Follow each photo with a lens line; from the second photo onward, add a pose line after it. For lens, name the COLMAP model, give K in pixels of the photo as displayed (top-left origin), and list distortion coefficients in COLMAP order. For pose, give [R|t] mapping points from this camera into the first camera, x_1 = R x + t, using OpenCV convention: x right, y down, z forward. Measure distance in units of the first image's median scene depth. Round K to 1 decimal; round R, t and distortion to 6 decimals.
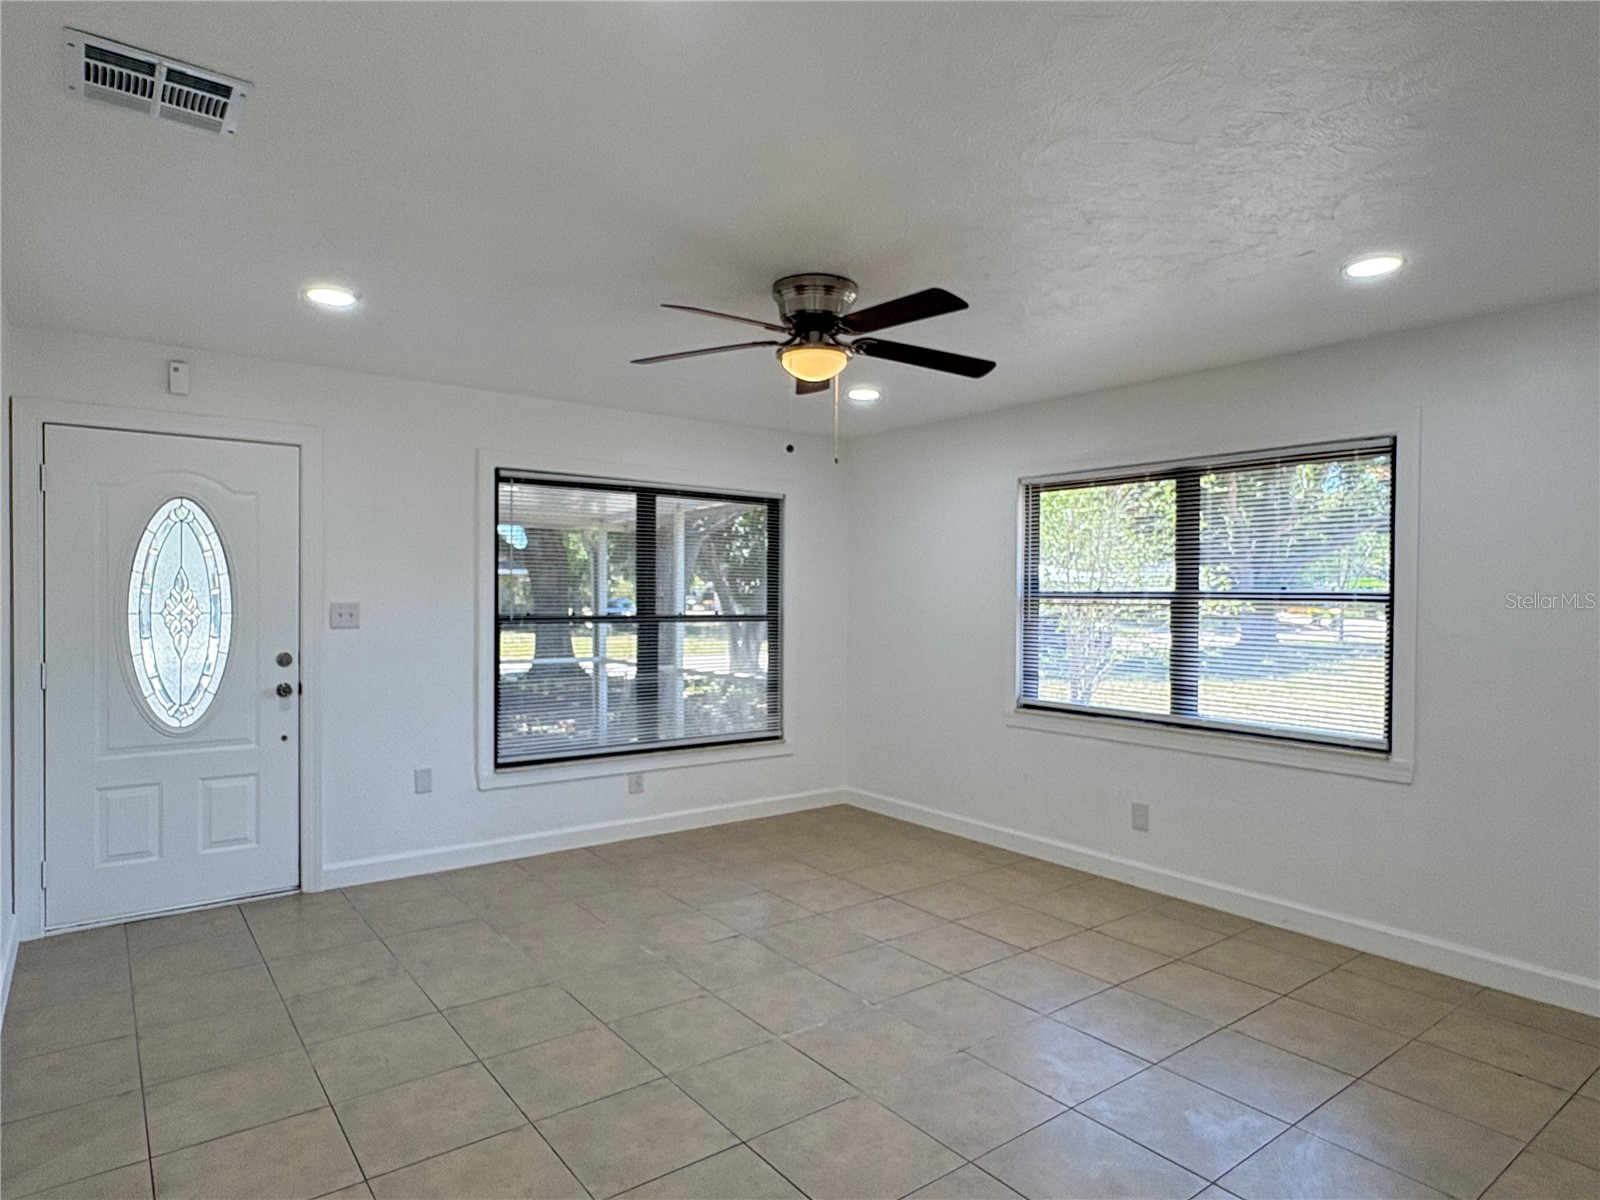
lens RADIAL K [[935.0, 0, 798.7], [0, 935.0, 600.9], [0, 0, 1]] dist [-0.005620, -0.001103]
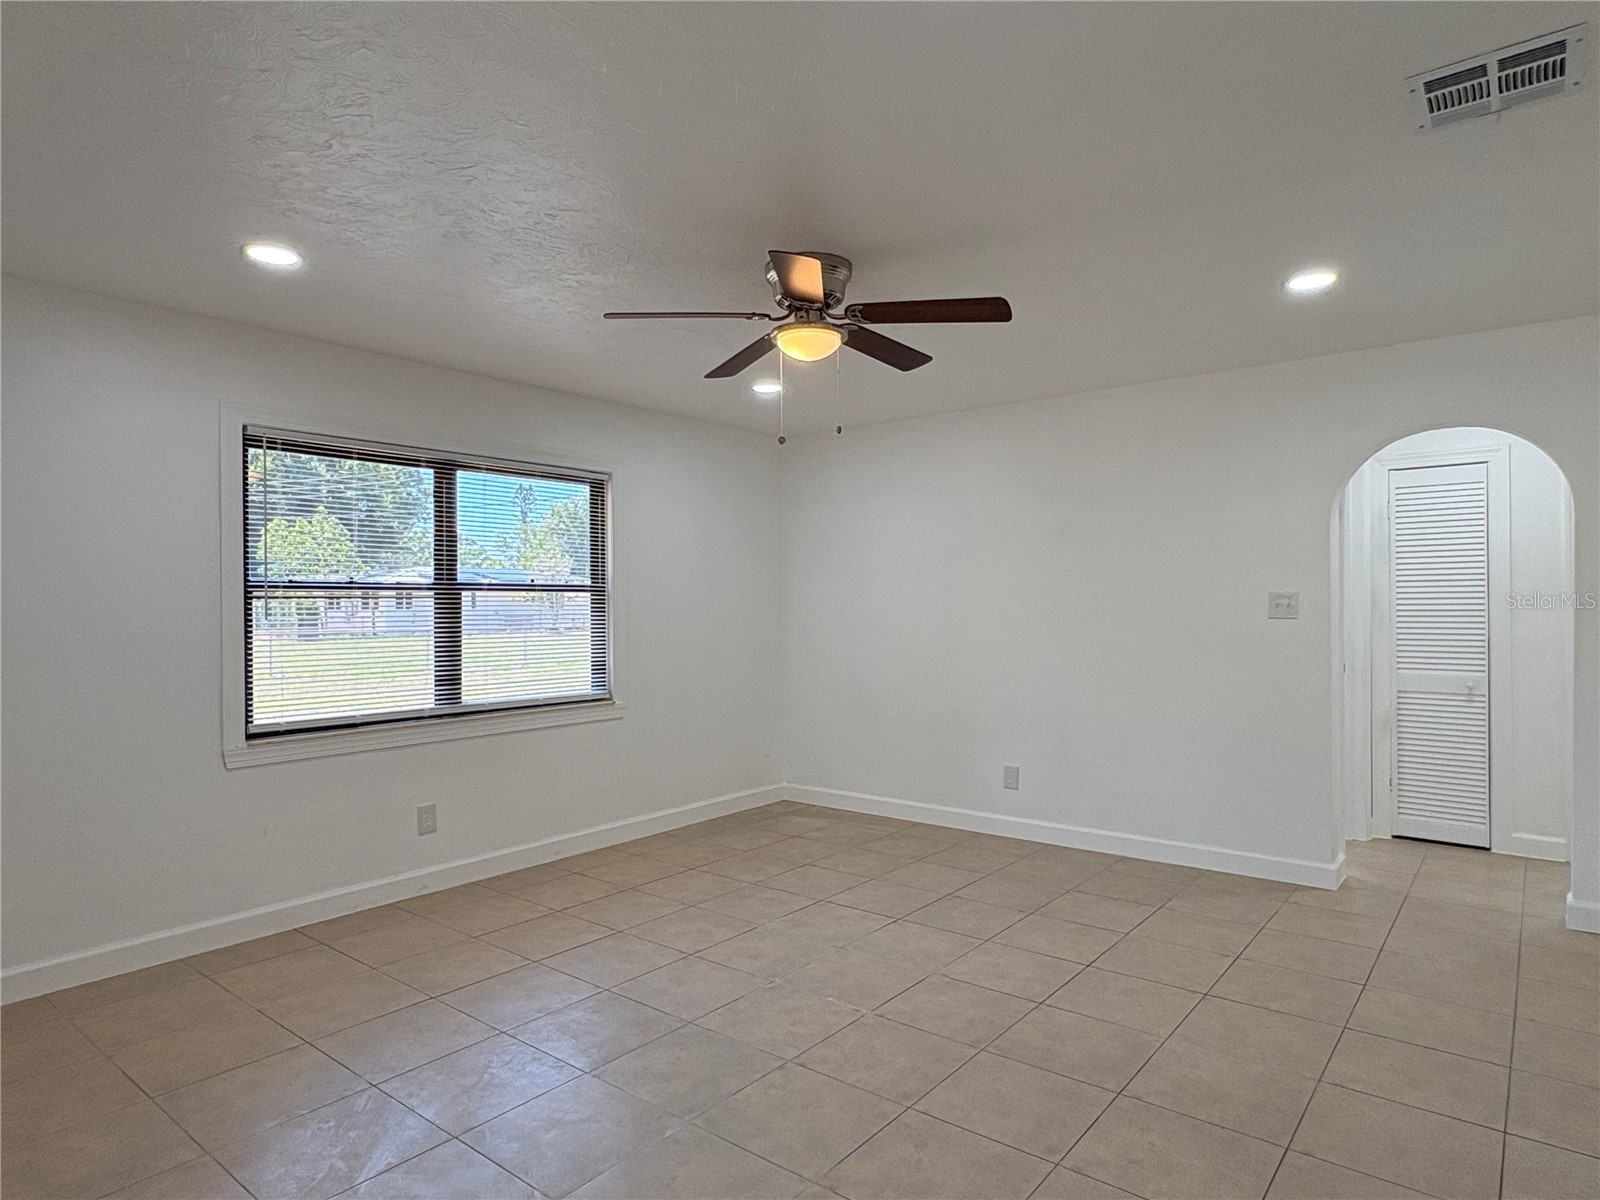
lens RADIAL K [[935.0, 0, 798.7], [0, 935.0, 600.9], [0, 0, 1]] dist [-0.005620, -0.001103]
pose [[-0.239307, -0.005113, 0.970930, -0.801666], [0.014618, 0.999854, 0.008868, 0.007805], [-0.970834, 0.016315, -0.239198, 1.064925]]
